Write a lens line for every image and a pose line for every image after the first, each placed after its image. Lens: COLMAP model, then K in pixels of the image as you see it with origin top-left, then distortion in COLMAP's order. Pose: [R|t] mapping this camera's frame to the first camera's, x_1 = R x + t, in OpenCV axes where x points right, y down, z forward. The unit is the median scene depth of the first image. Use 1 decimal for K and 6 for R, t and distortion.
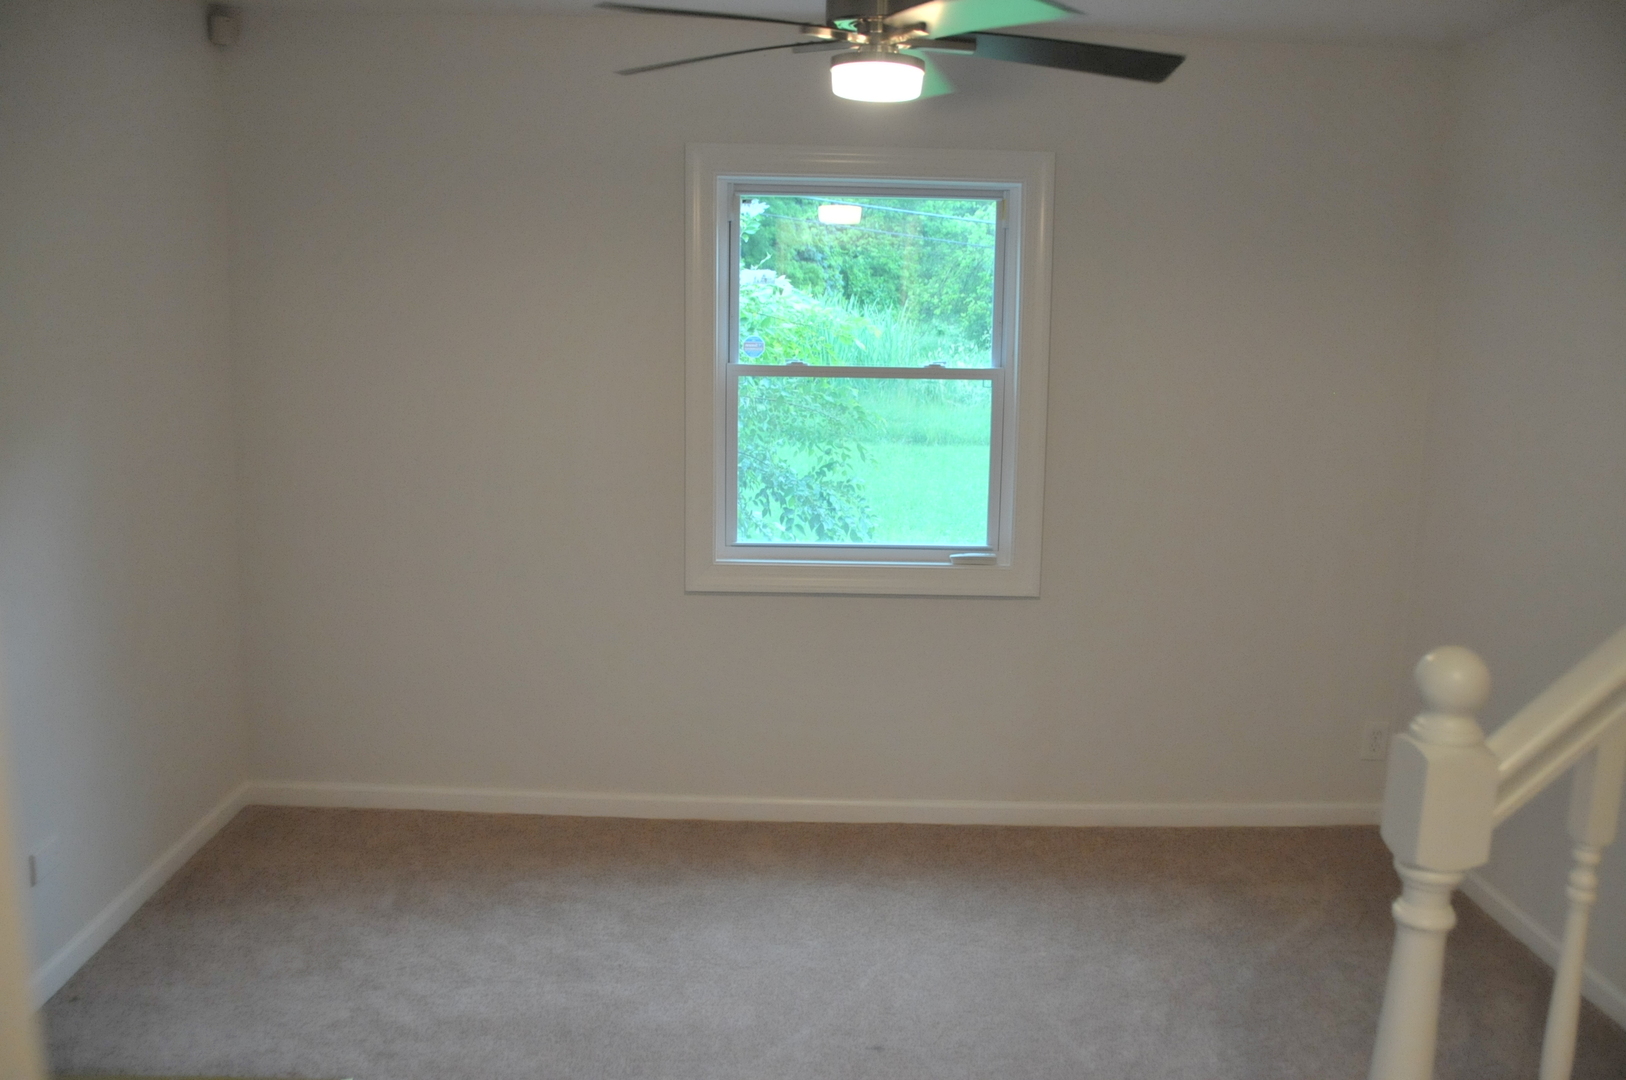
lens RADIAL K [[1320.9, 0, 813.0], [0, 1320.9, 540.0], [0, 0, 1]] dist [-0.130865, 0.118849]
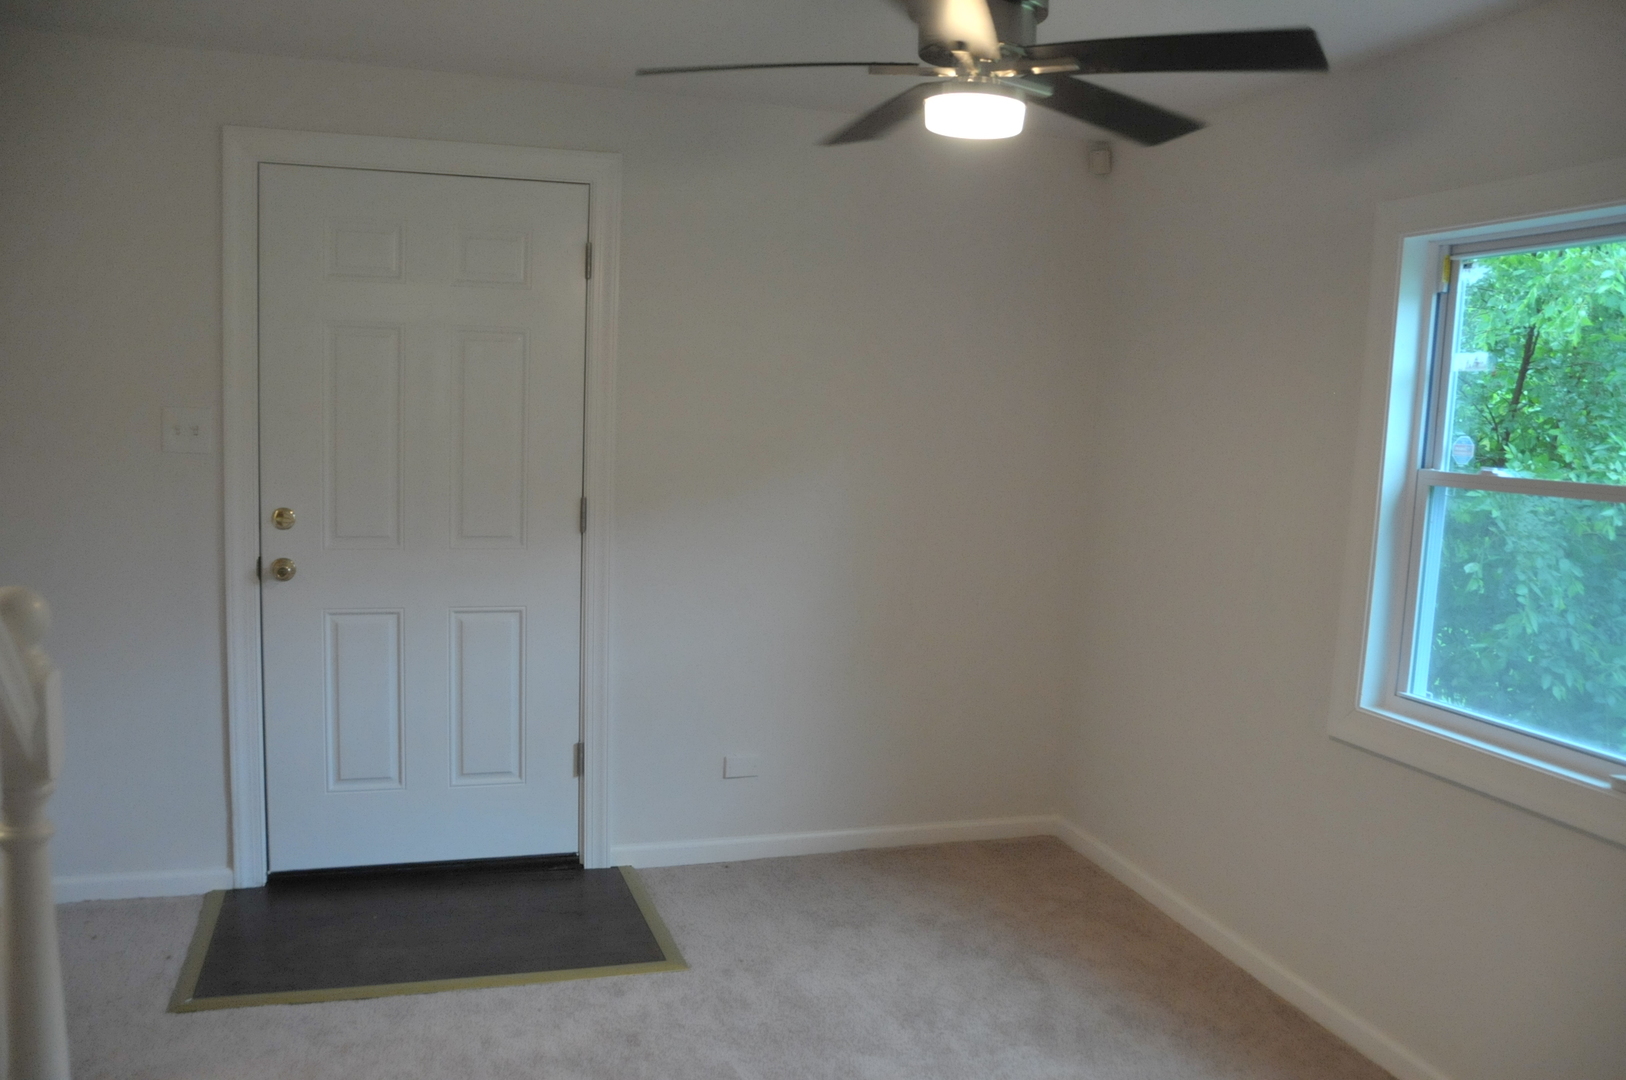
lens RADIAL K [[1320.9, 0, 813.0], [0, 1320.9, 540.0], [0, 0, 1]] dist [-0.130865, 0.118849]
pose [[0.293489, 0.090426, -0.951676, 0.587317], [-0.195229, 0.980205, 0.032930, -0.045851], [0.935815, 0.176130, 0.305333, 0.428539]]
